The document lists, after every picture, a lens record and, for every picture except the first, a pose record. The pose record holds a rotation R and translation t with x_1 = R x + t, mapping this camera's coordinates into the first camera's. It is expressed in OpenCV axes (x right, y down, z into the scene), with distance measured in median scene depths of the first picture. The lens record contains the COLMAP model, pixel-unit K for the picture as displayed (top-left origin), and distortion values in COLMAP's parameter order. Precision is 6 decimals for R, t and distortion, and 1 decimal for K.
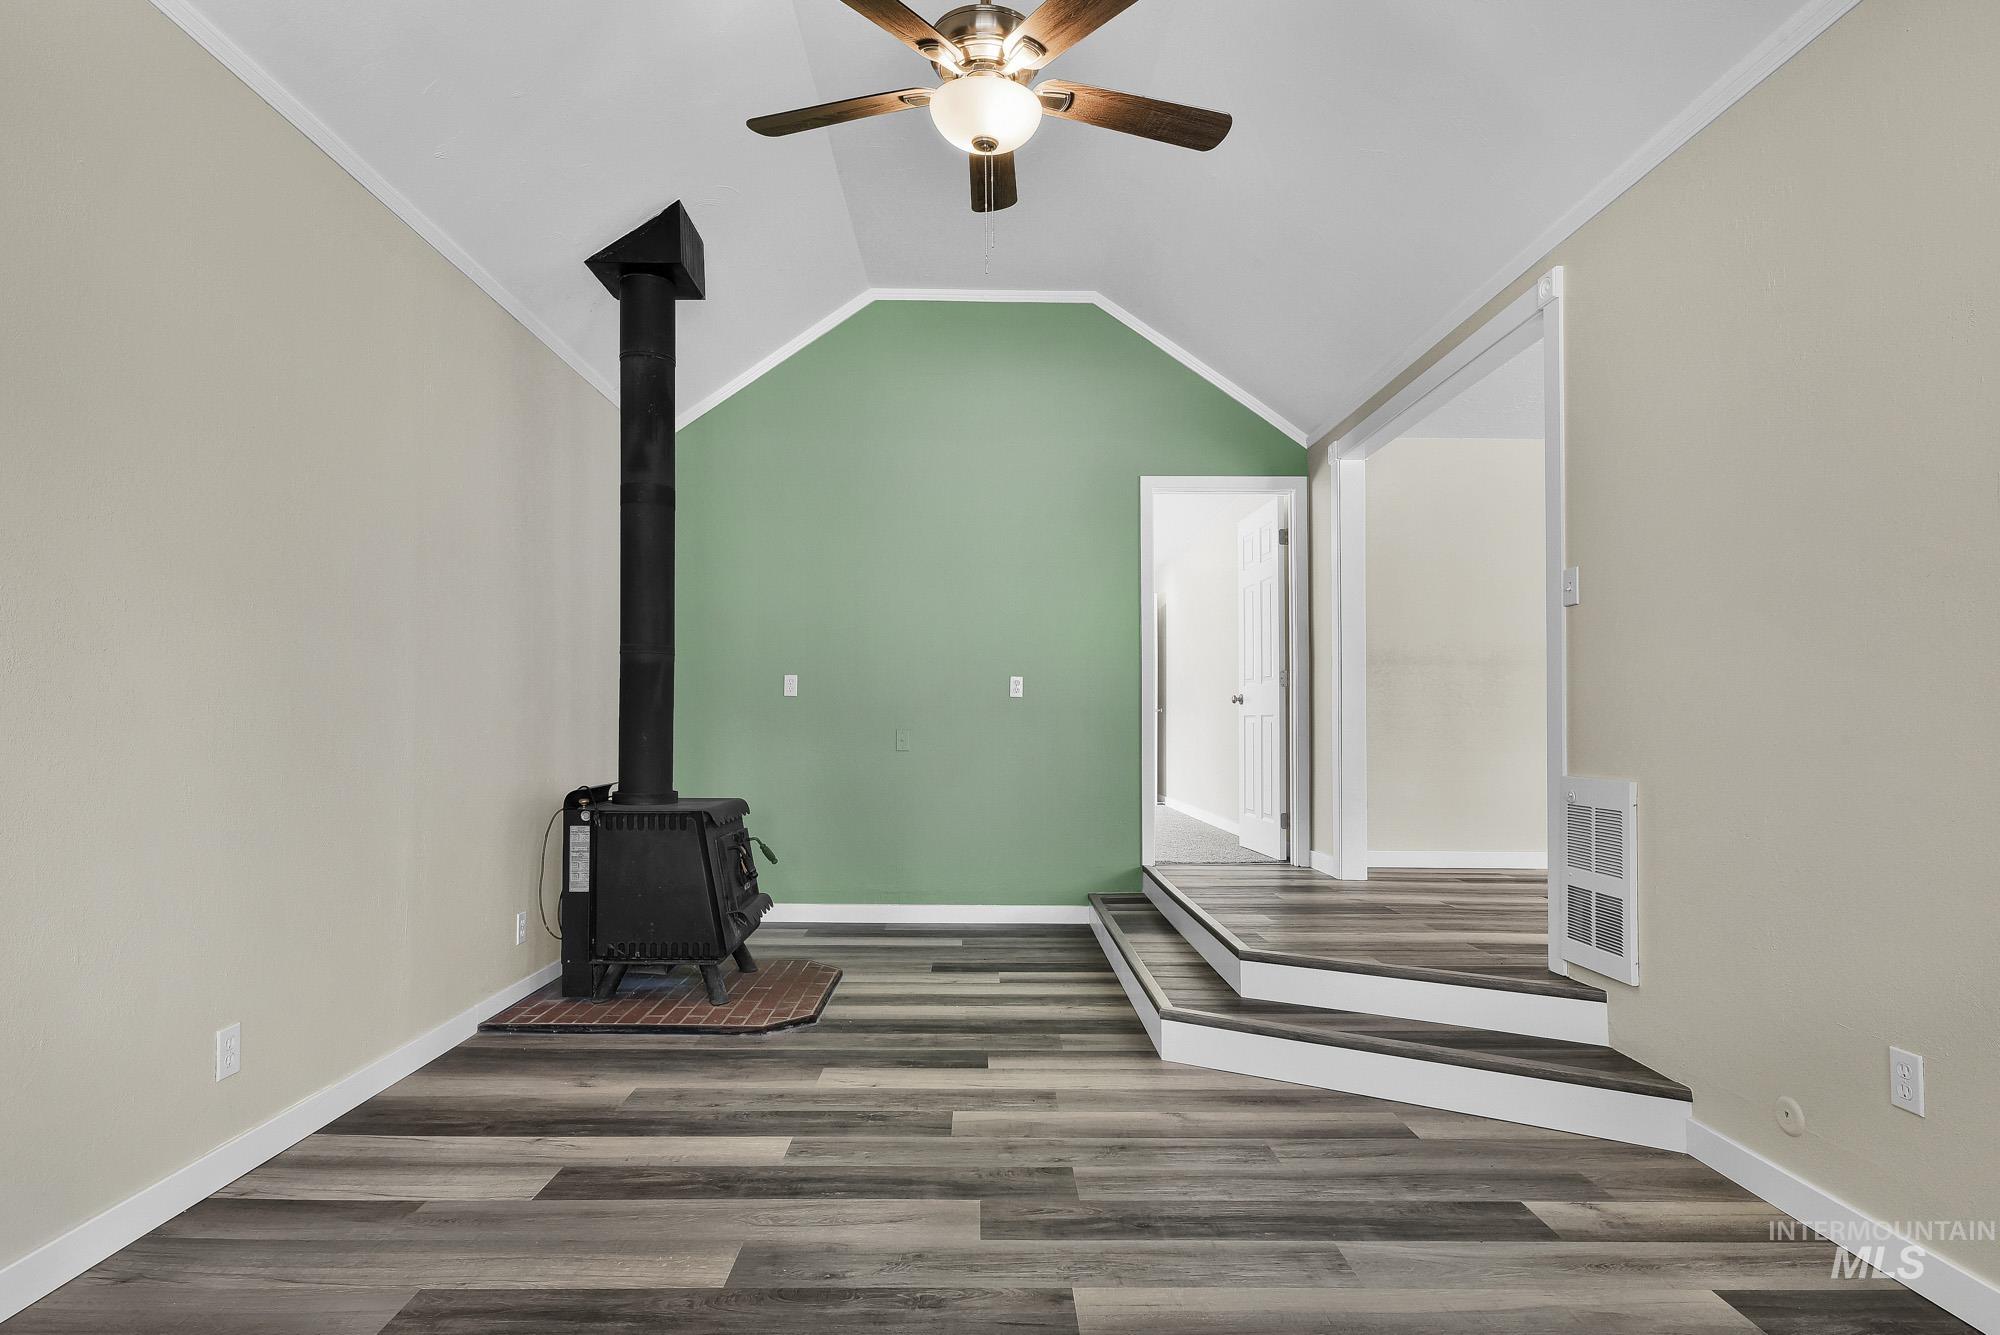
lens RADIAL K [[1055.3, 0, 992.2], [0, 1055.3, 683.8], [0, 0, 1]] dist [0.023390, -0.000504]
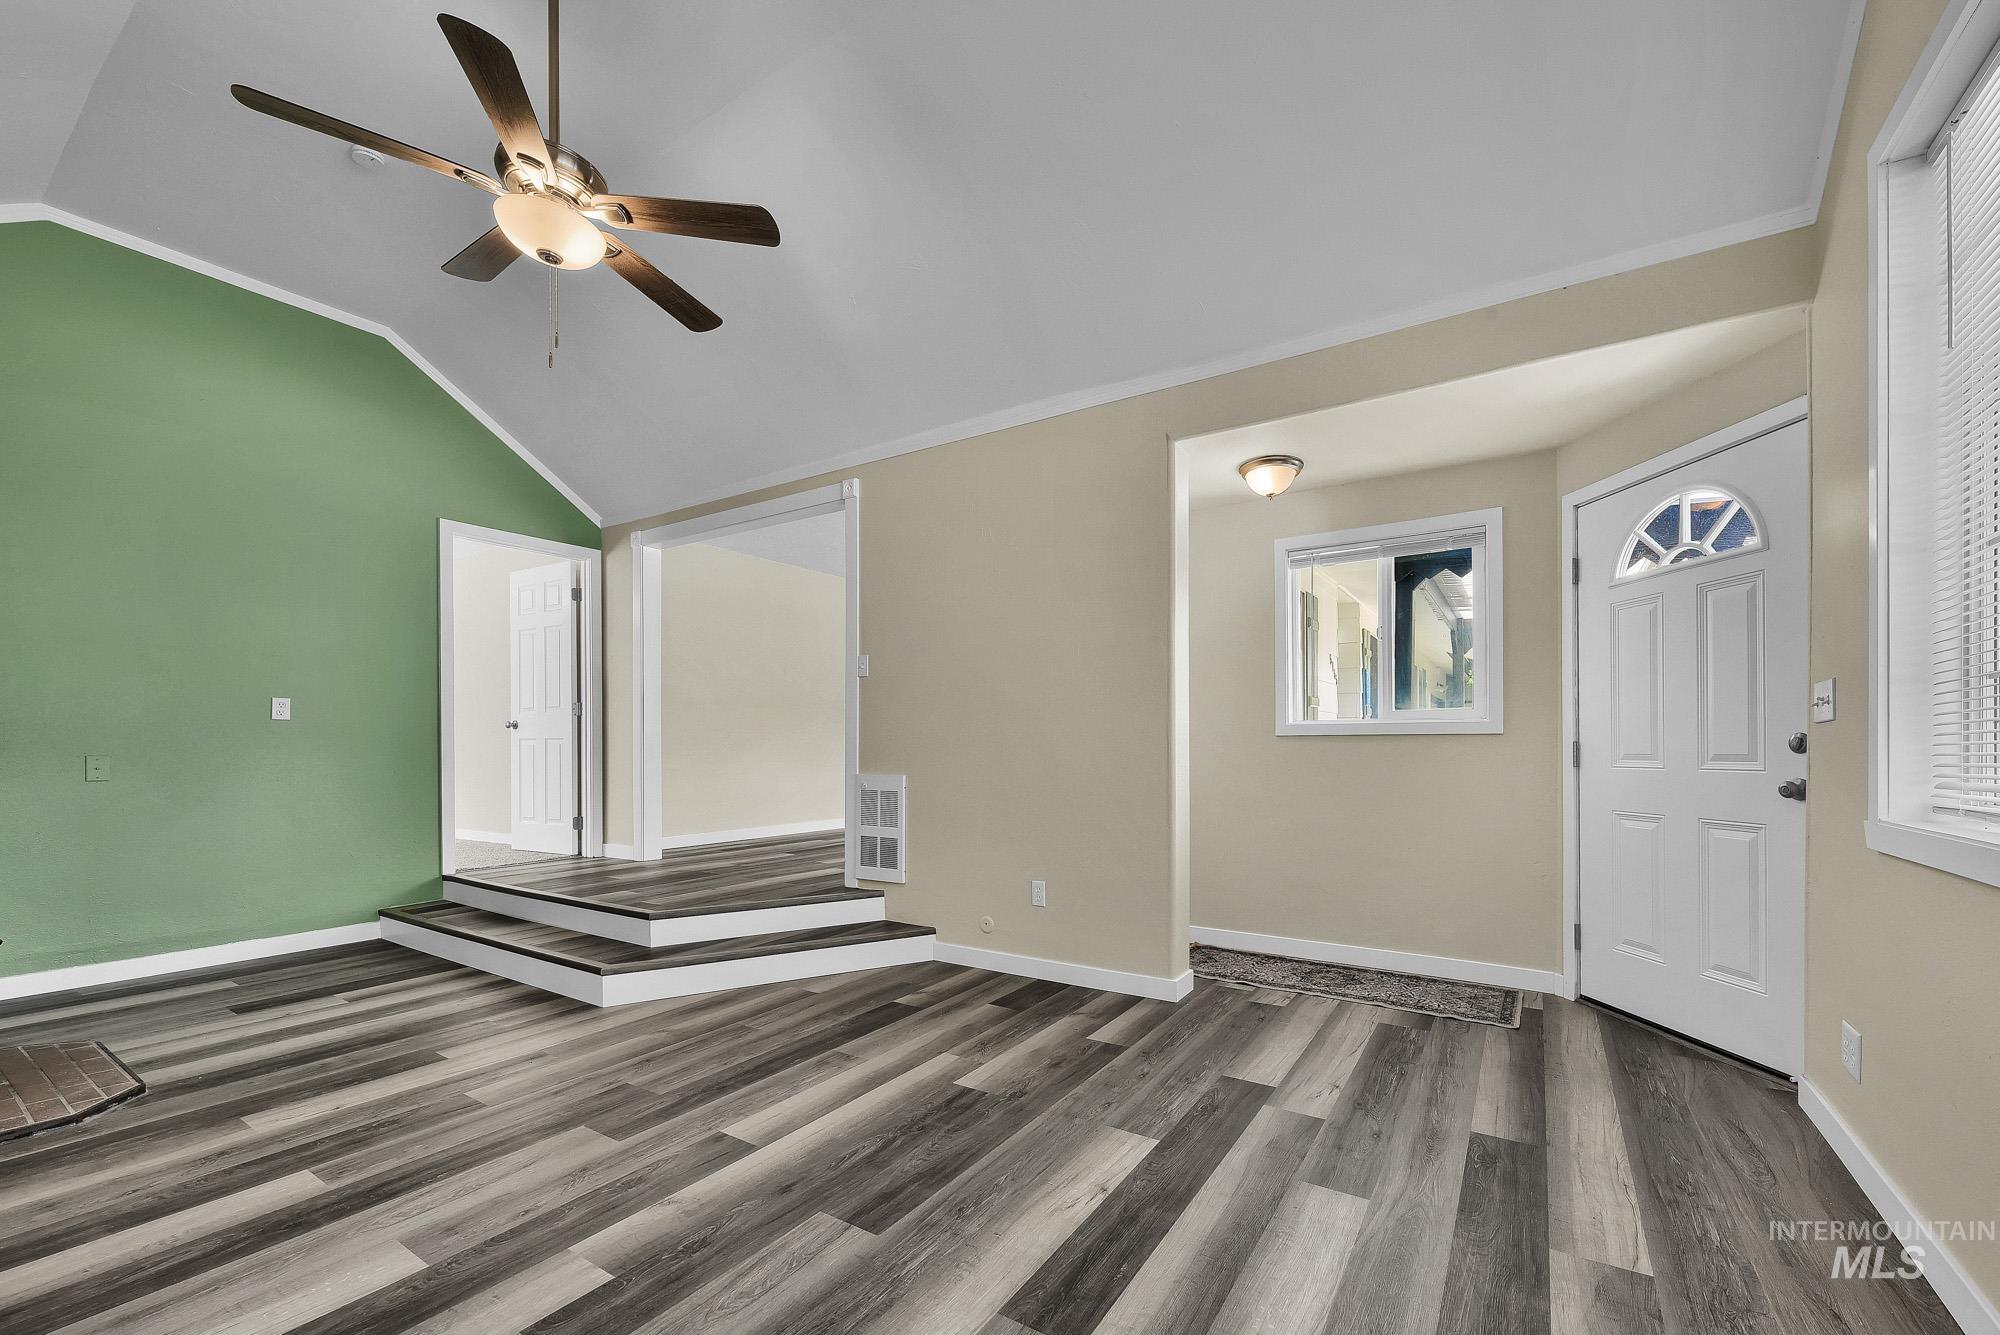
lens RADIAL K [[783.7, 0, 1092.1], [0, 783.7, 739.3], [0, 0, 1]] dist [-0.003322, -0.001427]
pose [[0.508742, -0.001020, 0.860918, -0.367634], [-0.026562, 0.999505, 0.016880, -0.001890], [-0.860509, -0.031455, 0.508463, 0.017335]]
